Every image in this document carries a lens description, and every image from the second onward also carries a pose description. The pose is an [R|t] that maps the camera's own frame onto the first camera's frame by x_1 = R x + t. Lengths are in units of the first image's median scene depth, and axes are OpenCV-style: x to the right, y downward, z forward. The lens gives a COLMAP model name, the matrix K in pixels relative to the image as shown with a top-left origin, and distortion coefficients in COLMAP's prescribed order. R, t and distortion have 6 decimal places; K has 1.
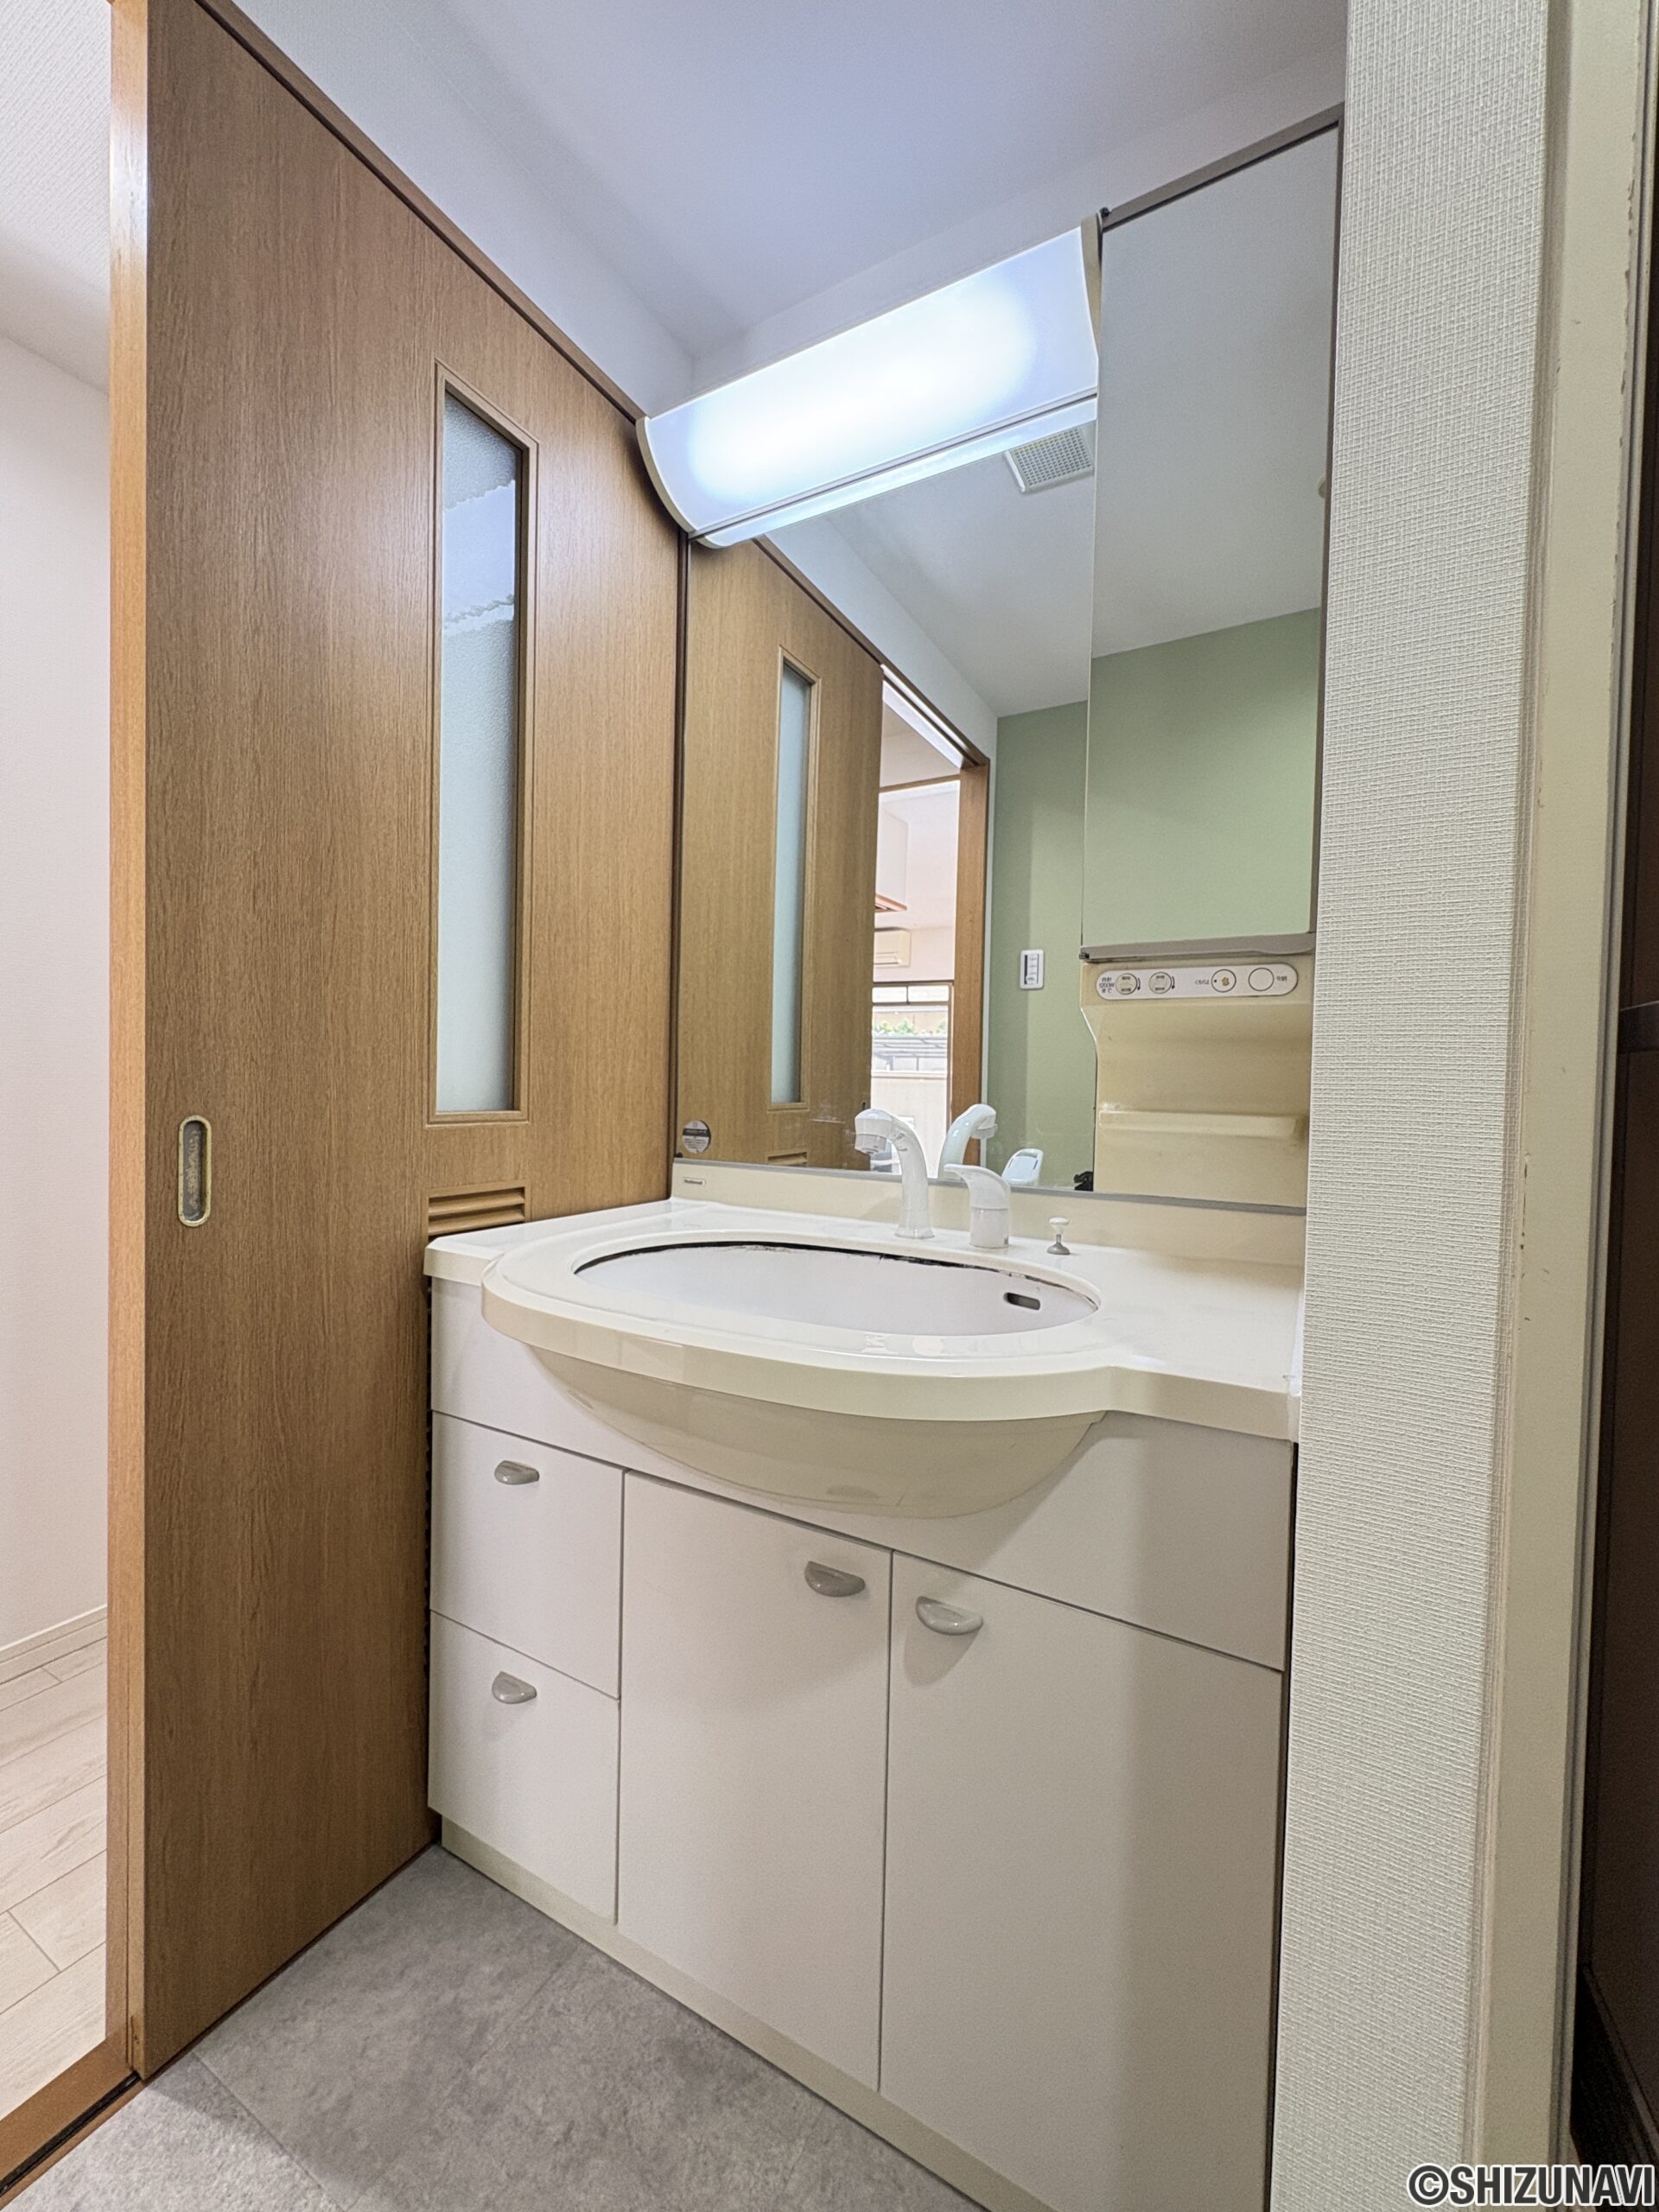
lens RADIAL K [[878.4, 0, 833.9], [0, 878.4, 1109.2], [0, 0, 1]] dist [0.000171, -0.000362]
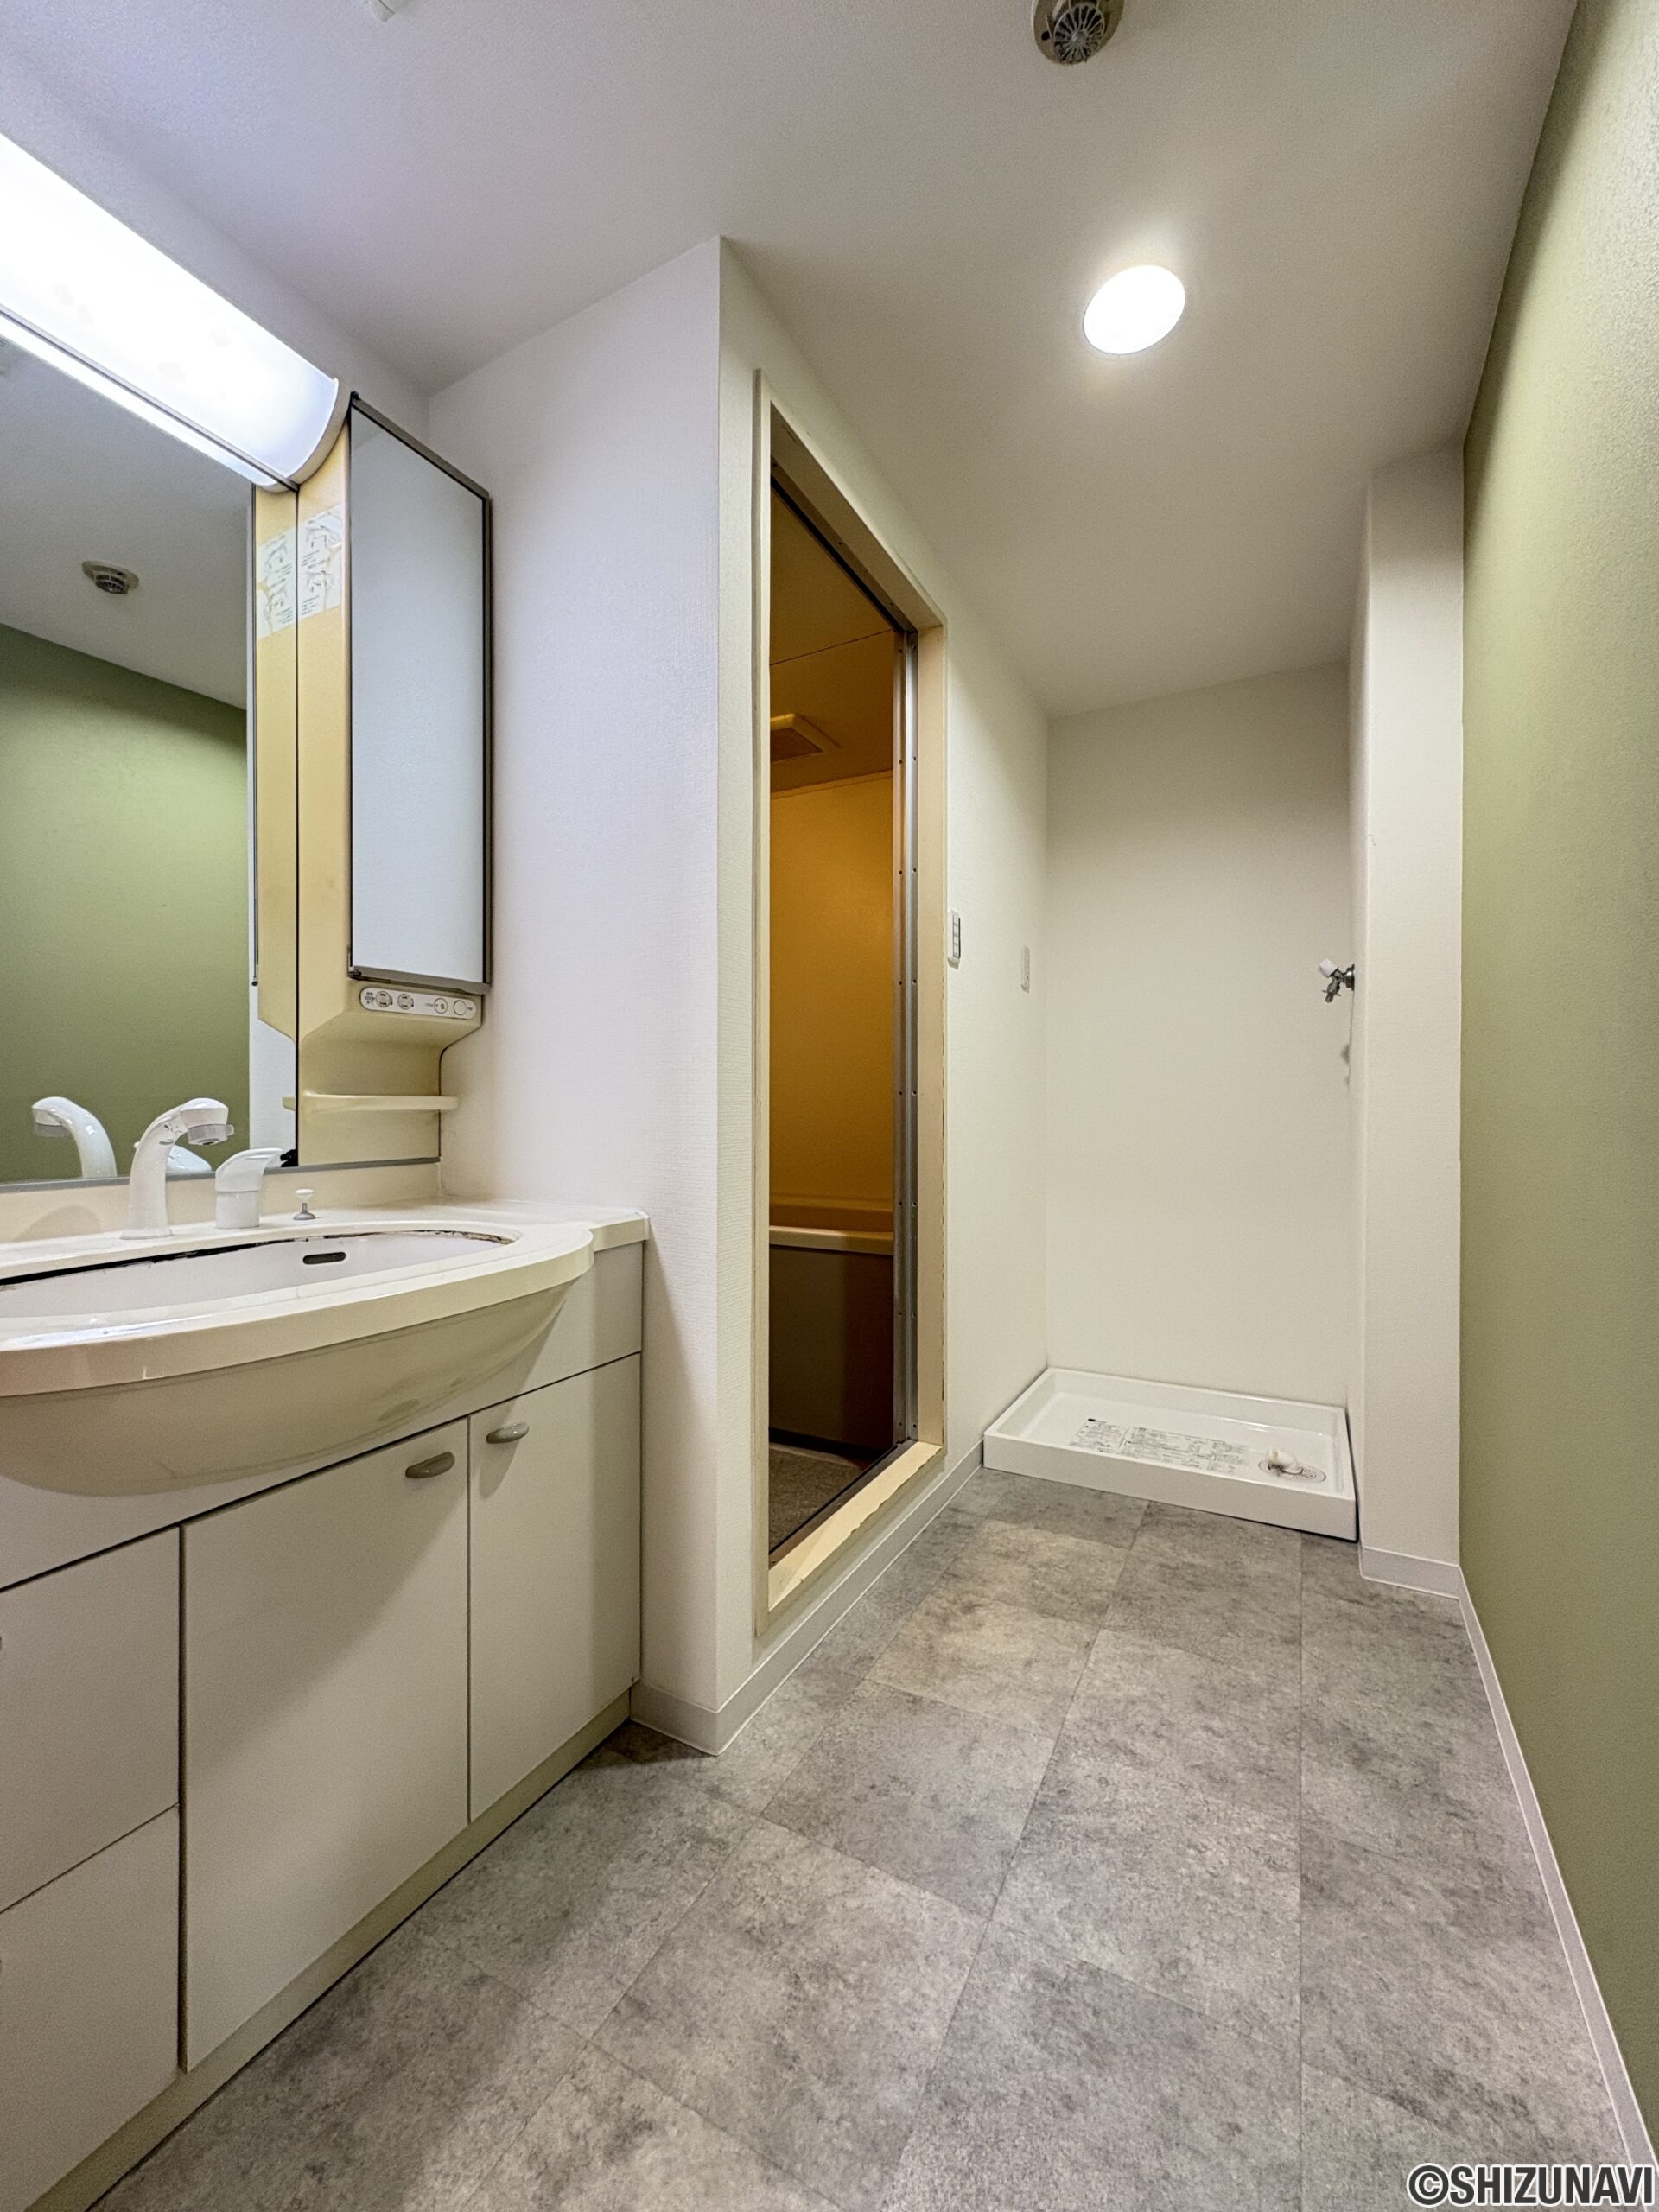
lens RADIAL K [[878.4, 0, 834.6], [0, 878.4, 1098.3], [0, 0, 1]] dist [0.000171, -0.000362]
pose [[-0.014362, -0.028417, 0.999493, -1.015196], [0.027438, 0.999208, 0.028803, -0.012502], [-0.999520, 0.027838, -0.013571, 0.339388]]
